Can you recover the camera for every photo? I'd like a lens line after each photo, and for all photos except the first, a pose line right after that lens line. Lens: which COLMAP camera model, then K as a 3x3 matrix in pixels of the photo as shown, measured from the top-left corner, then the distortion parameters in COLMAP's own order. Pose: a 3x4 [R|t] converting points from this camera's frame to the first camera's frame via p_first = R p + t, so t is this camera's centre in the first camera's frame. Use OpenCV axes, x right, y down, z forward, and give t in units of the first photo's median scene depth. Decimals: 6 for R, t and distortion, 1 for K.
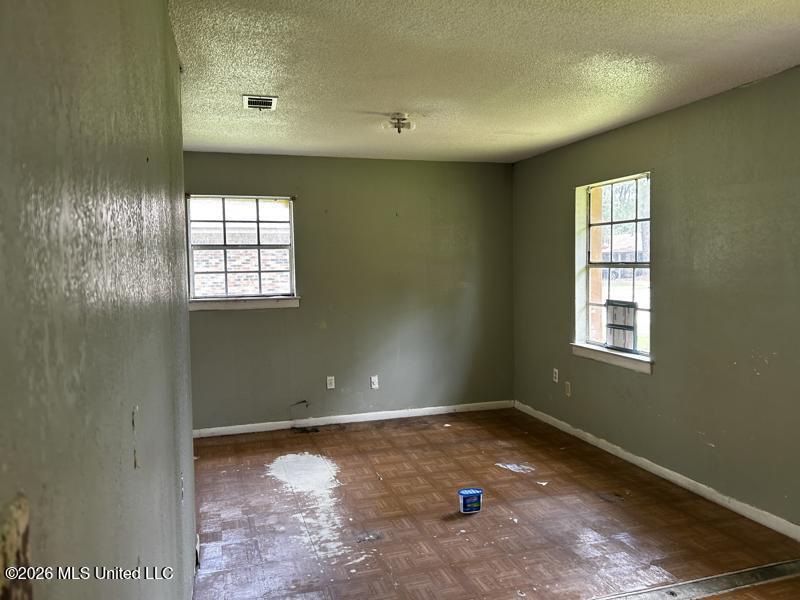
lens RADIAL K [[598.1, 0, 399.7], [0, 598.1, 296.8], [0, 0, 1]] dist [0.008841, -0.013099]
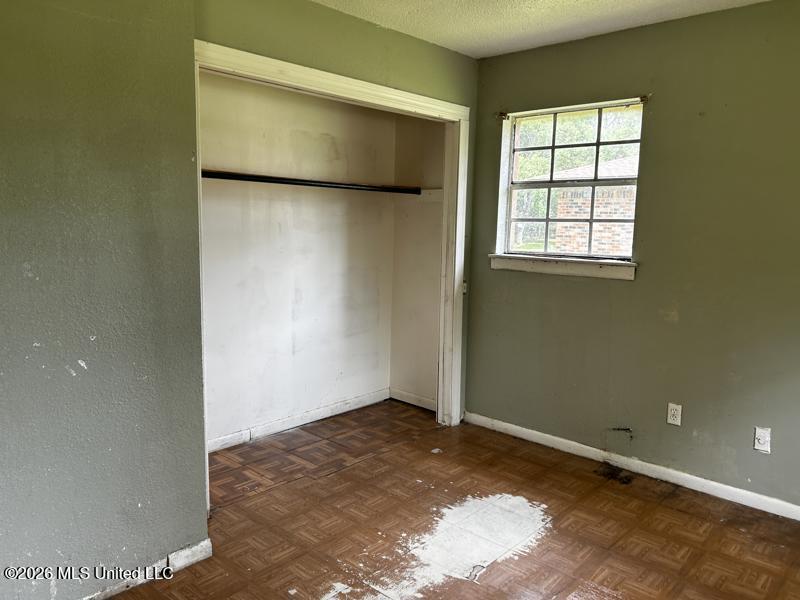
lens RADIAL K [[598.1, 0, 398.5], [0, 598.1, 307.1], [0, 0, 1]] dist [0.008841, -0.013099]
pose [[0.486519, 0.154303, -0.859936, 0.252647], [-0.074842, 0.988023, 0.134944, -0.021015], [0.870458, -0.001293, 0.492241, 0.488341]]
